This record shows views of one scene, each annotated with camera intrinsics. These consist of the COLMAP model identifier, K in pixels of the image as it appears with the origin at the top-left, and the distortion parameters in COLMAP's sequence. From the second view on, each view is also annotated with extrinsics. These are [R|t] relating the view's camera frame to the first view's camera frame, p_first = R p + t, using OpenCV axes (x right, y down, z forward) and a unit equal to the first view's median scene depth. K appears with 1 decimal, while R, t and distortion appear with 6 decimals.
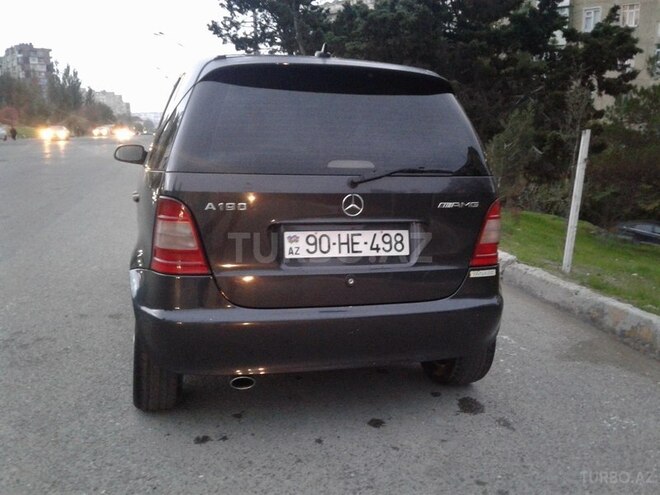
lens RADIAL K [[617.7, 0, 334.1], [0, 617.7, 247.4], [0, 0, 1]] dist [0.086701, -0.193952]
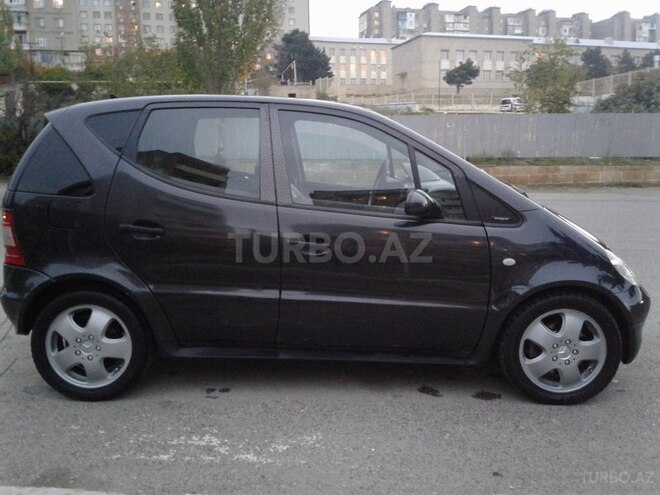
lens RADIAL K [[617.7, 0, 334.1], [0, 617.7, 247.4], [0, 0, 1]] dist [0.086701, -0.193952]
pose [[-0.275945, 0.131317, -0.952161, 1.335182], [-0.189935, 0.963640, 0.187945, -0.380091], [0.942220, 0.232711, -0.240970, 2.036186]]
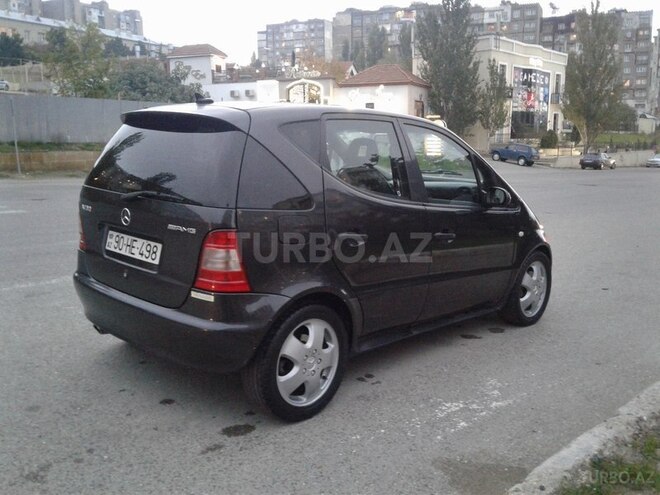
lens RADIAL K [[617.7, 0, 334.1], [0, 617.7, 247.4], [0, 0, 1]] dist [0.086701, -0.193952]
pose [[0.512710, 0.142972, -0.846574, 1.325467], [-0.177991, 0.982315, 0.058100, -0.153014], [0.839909, 0.120894, 0.529091, 0.646079]]
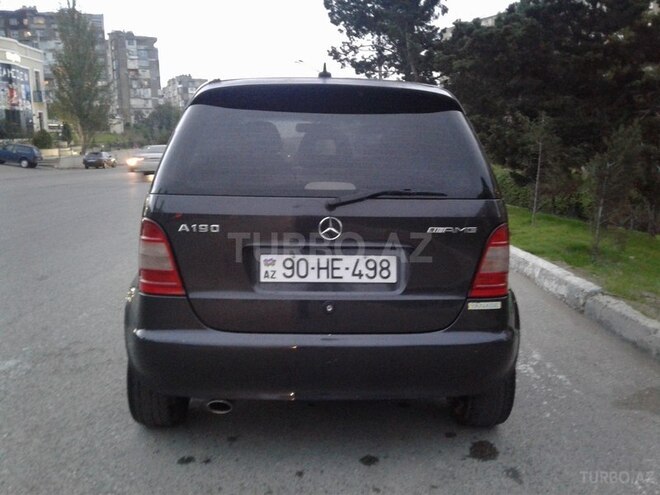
lens RADIAL K [[617.7, 0, 334.1], [0, 617.7, 247.4], [0, 0, 1]] dist [0.086701, -0.193952]
pose [[0.975223, 0.021940, -0.220134, 0.235667], [-0.029171, 0.999135, -0.029652, -0.010463], [0.219293, 0.035339, 0.975019, 0.064375]]
